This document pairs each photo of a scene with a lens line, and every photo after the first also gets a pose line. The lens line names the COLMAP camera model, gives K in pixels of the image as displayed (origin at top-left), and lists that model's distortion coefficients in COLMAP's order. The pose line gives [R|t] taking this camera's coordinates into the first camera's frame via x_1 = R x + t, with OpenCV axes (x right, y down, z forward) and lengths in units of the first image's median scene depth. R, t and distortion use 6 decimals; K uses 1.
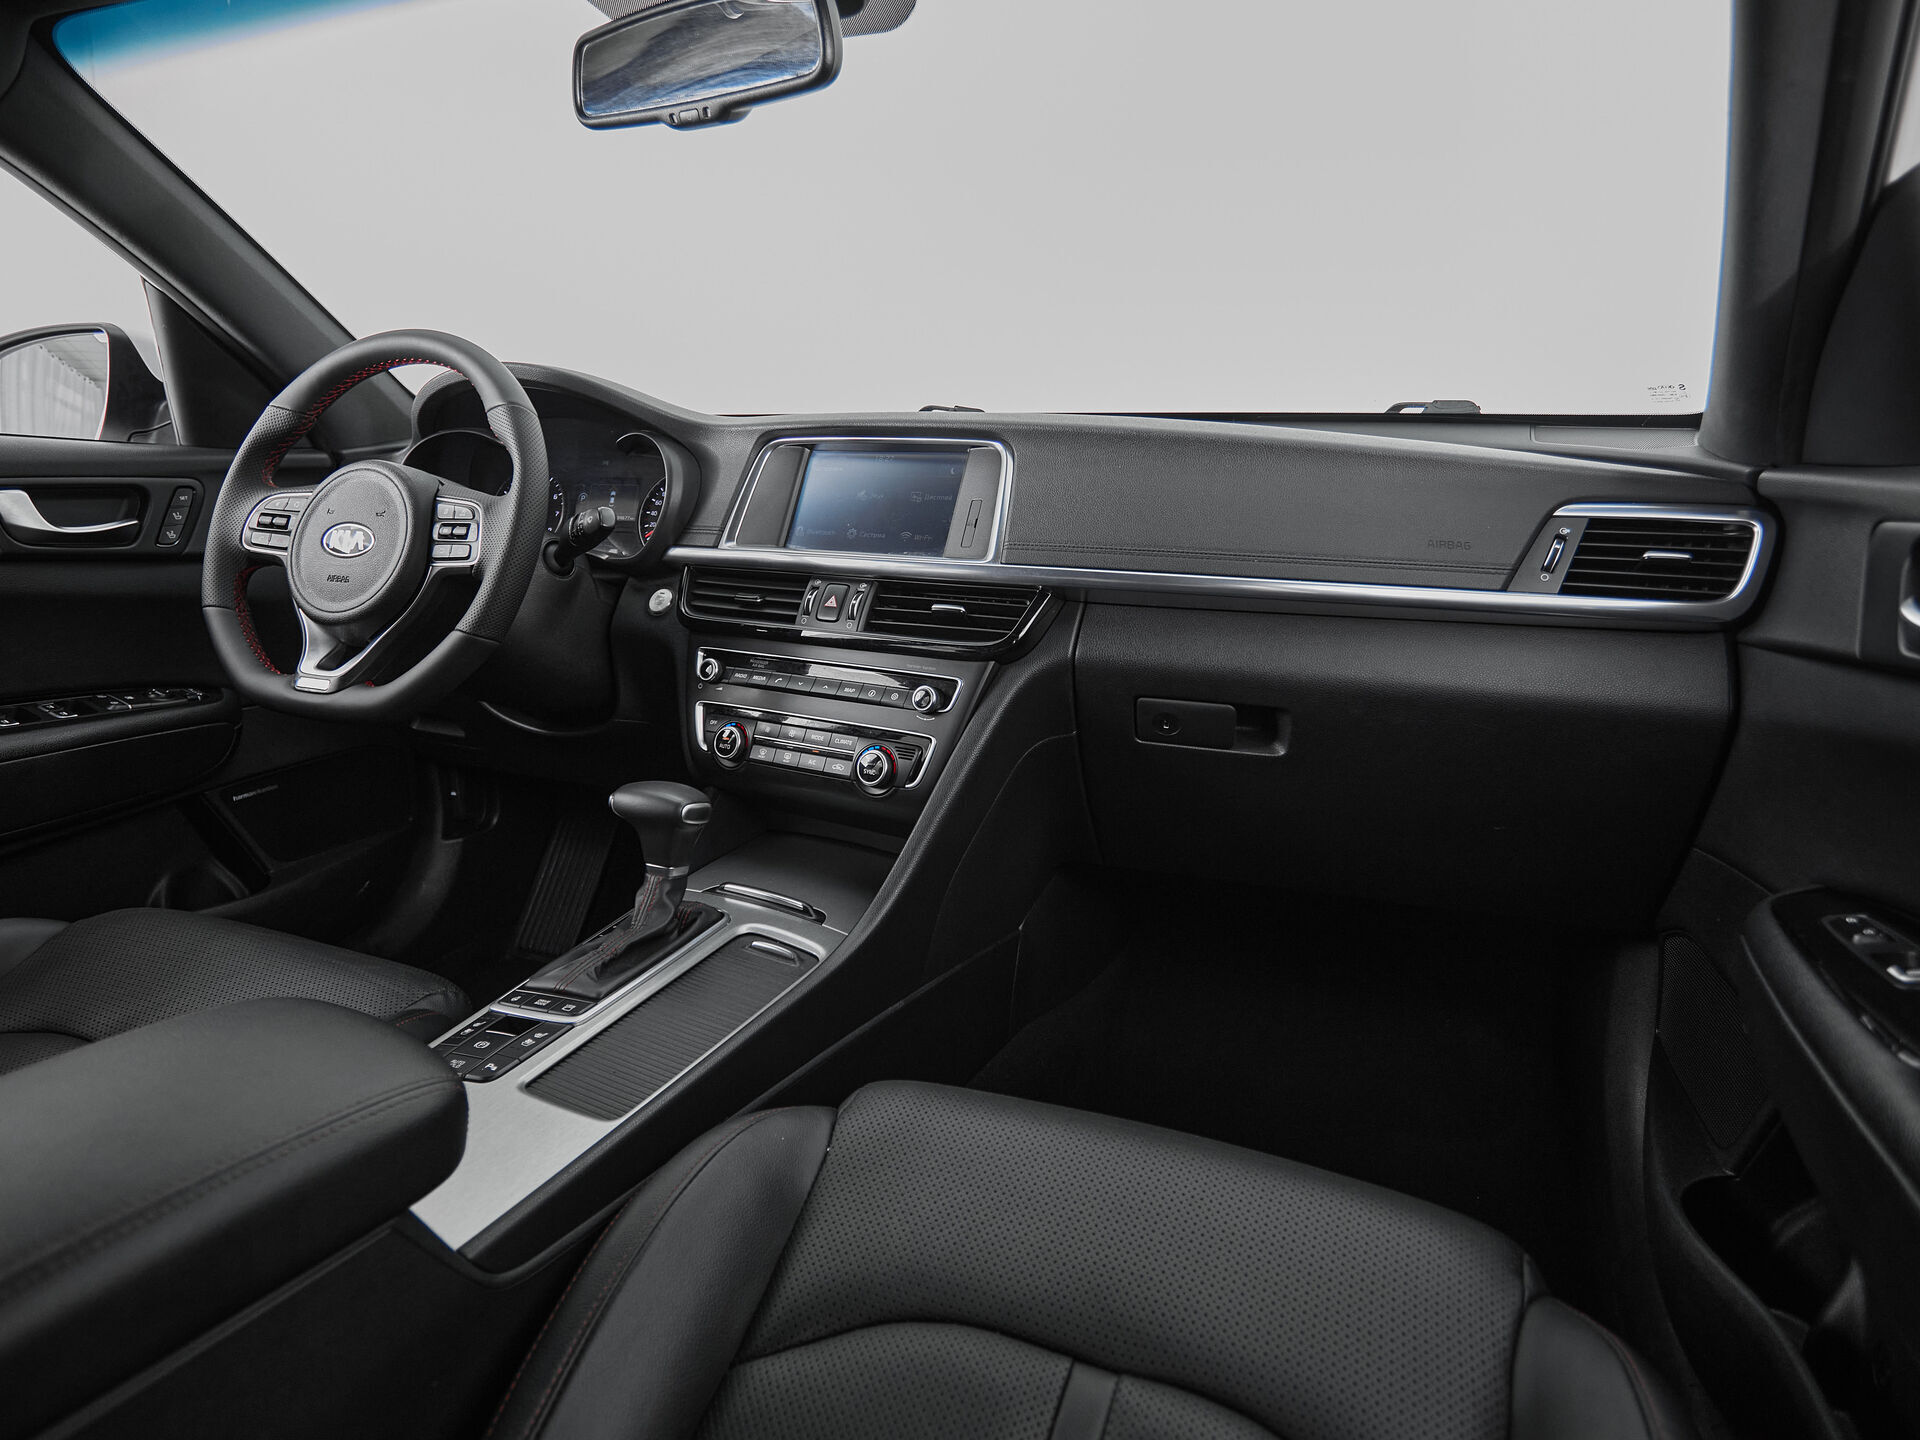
lens RADIAL K [[1127.0, 0, 971.8], [0, 1127.0, 698.2], [0, 0, 1]] dist [-0.011400, -0.000405]
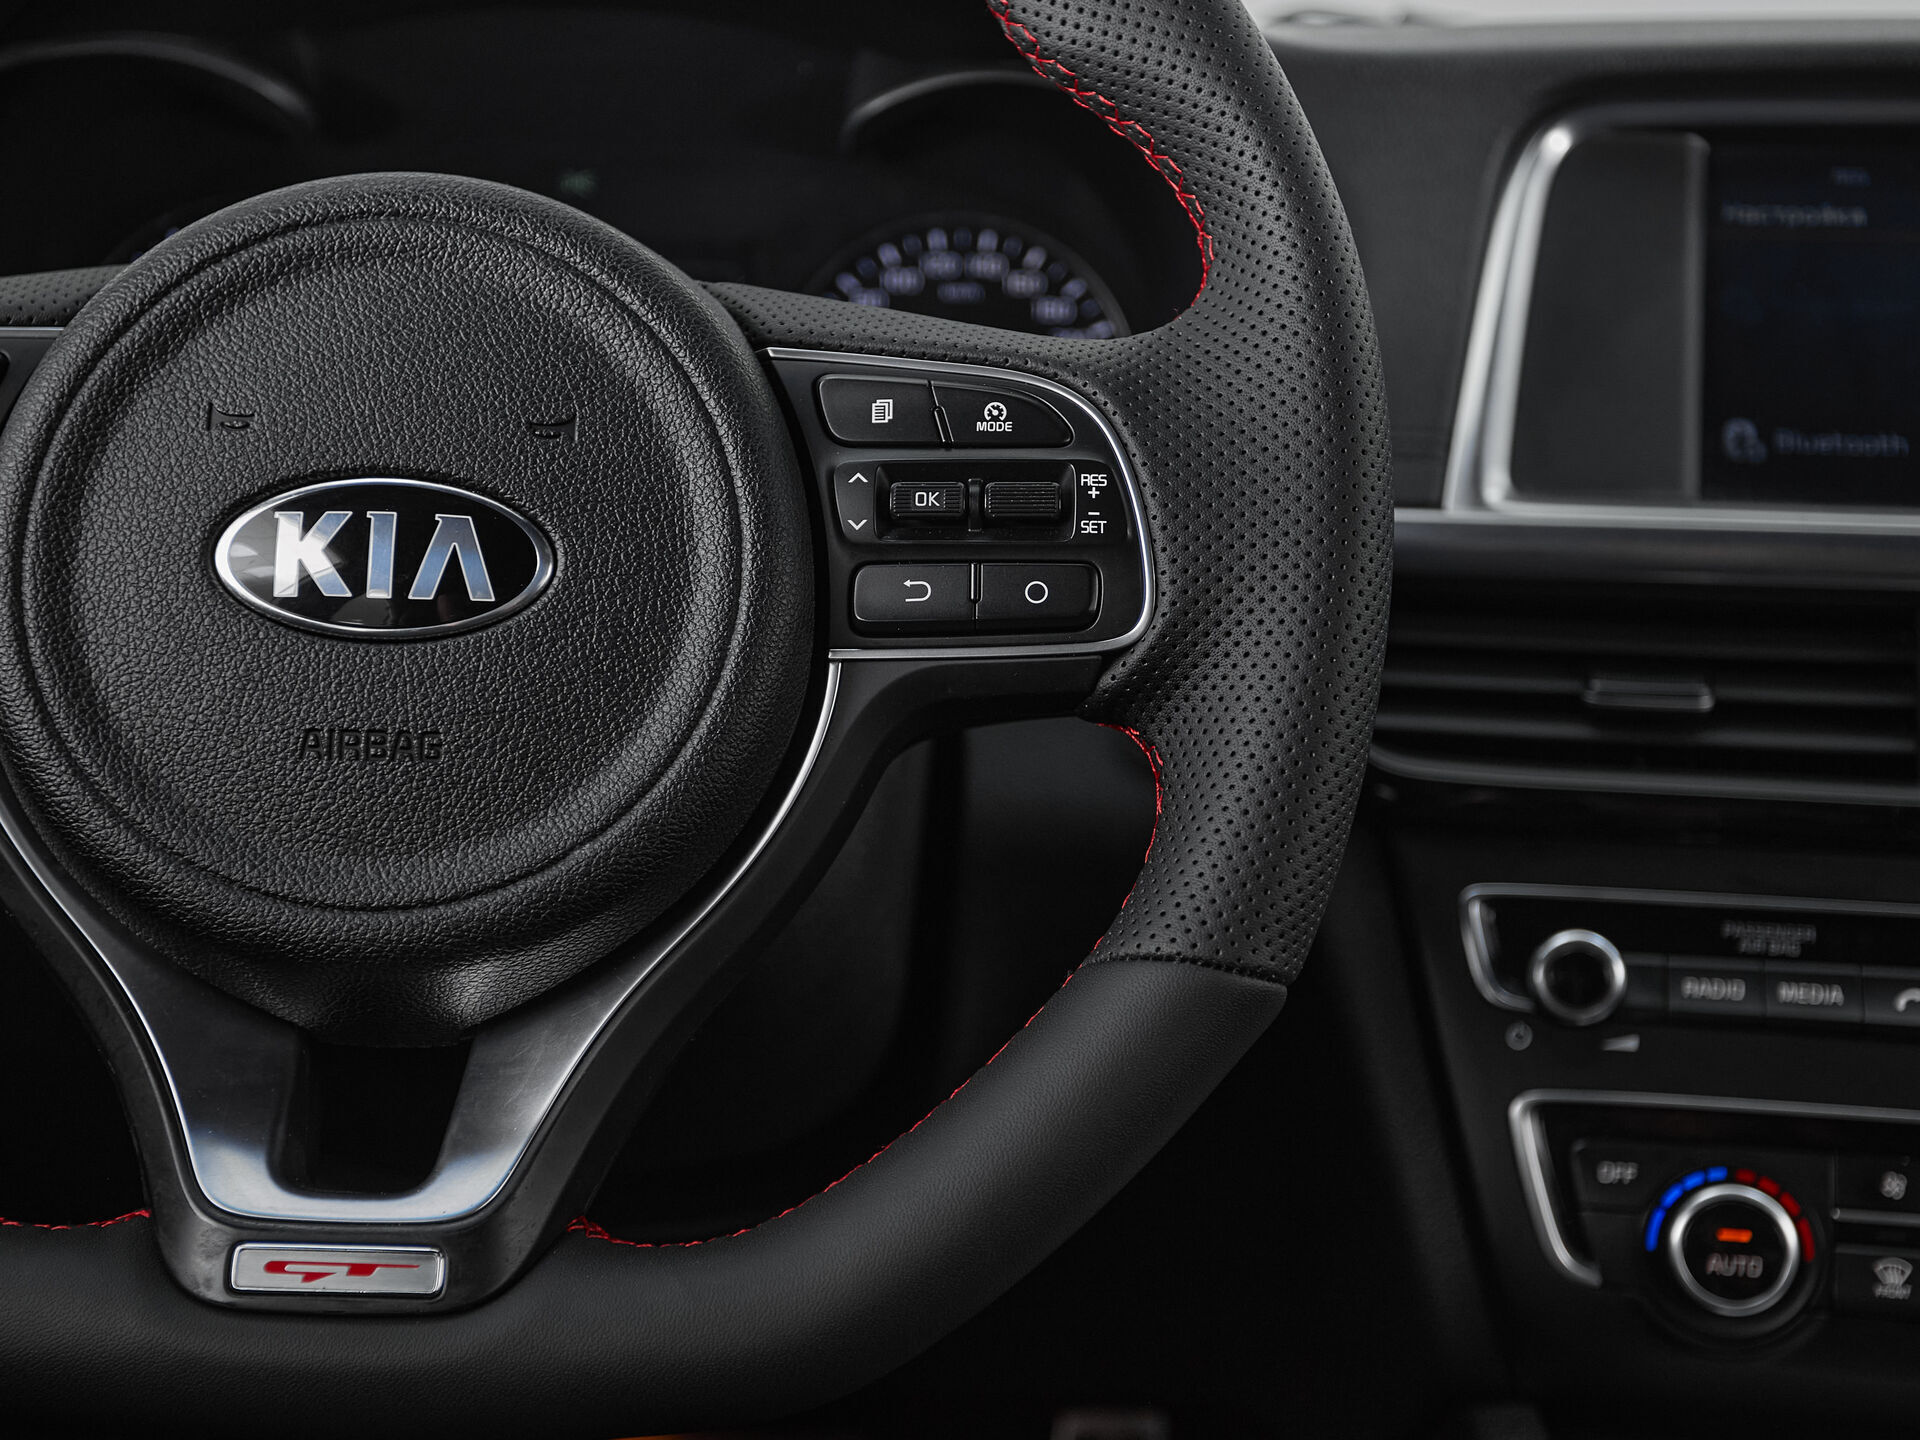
lens RADIAL K [[2691.7, 0, 920.3], [0, 2691.7, 734.0], [0, 0, 1]] dist [0.014924, 0.000000]
pose [[0.932454, -0.066265, 0.355160, -0.640623], [0.066827, 0.997707, 0.010702, -0.106024], [-0.355055, 0.013755, 0.934744, 0.493887]]
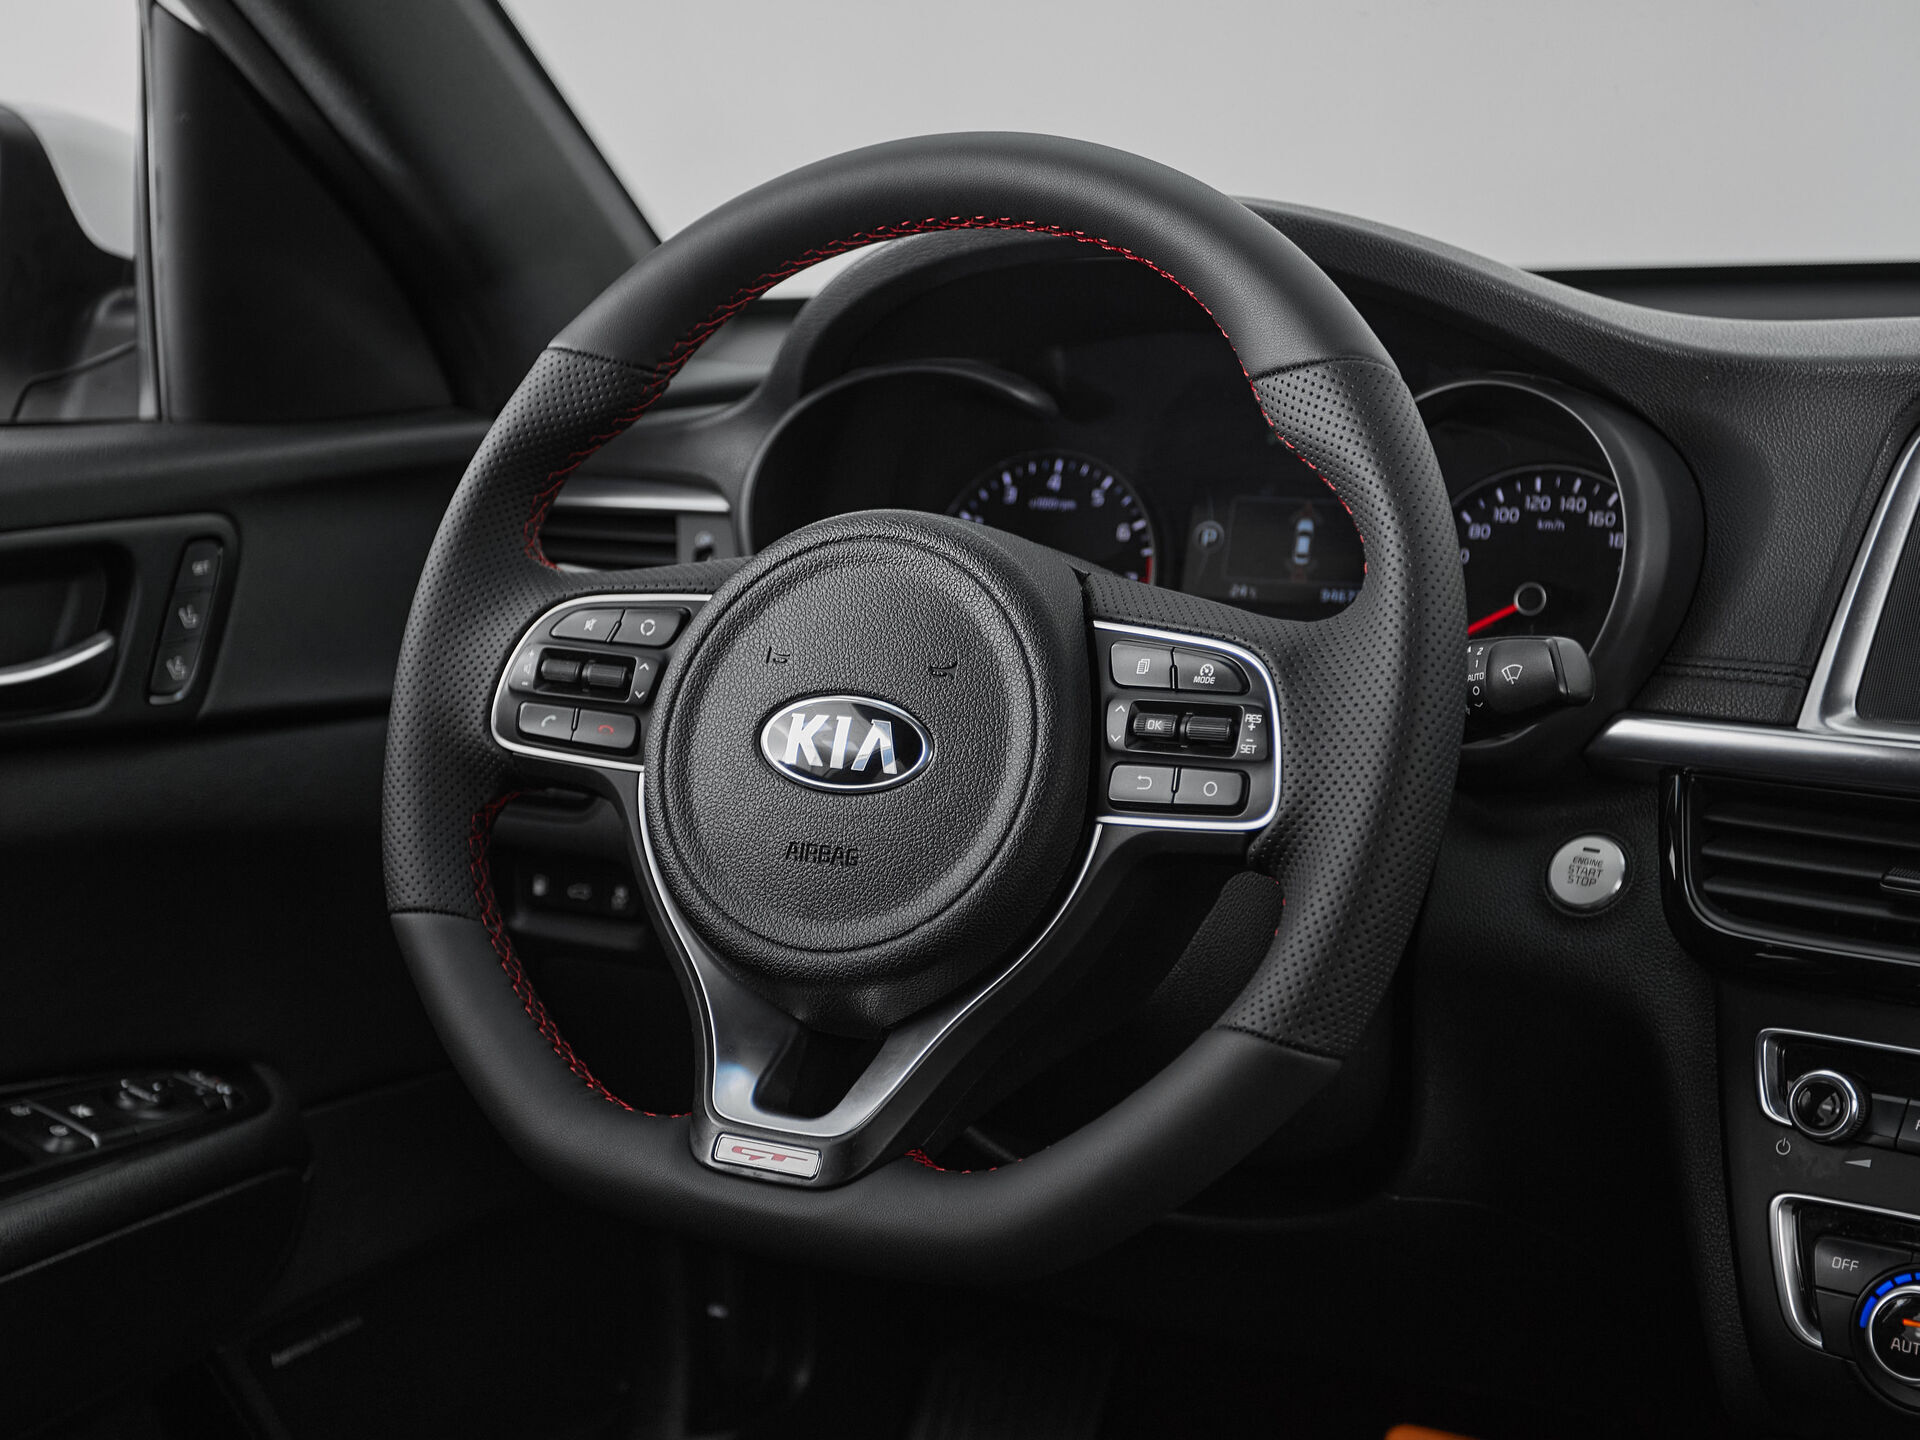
lens RADIAL K [[2937.8, 0, 872.1], [0, 2937.8, 739.3], [0, 0, 1]] dist [0.000407, 0.000000]
pose [[0.985542, -0.000453, -0.169429, -0.389255], [-0.004698, 0.999539, -0.029994, -0.113925], [0.169365, 0.030357, 0.985086, 0.092711]]
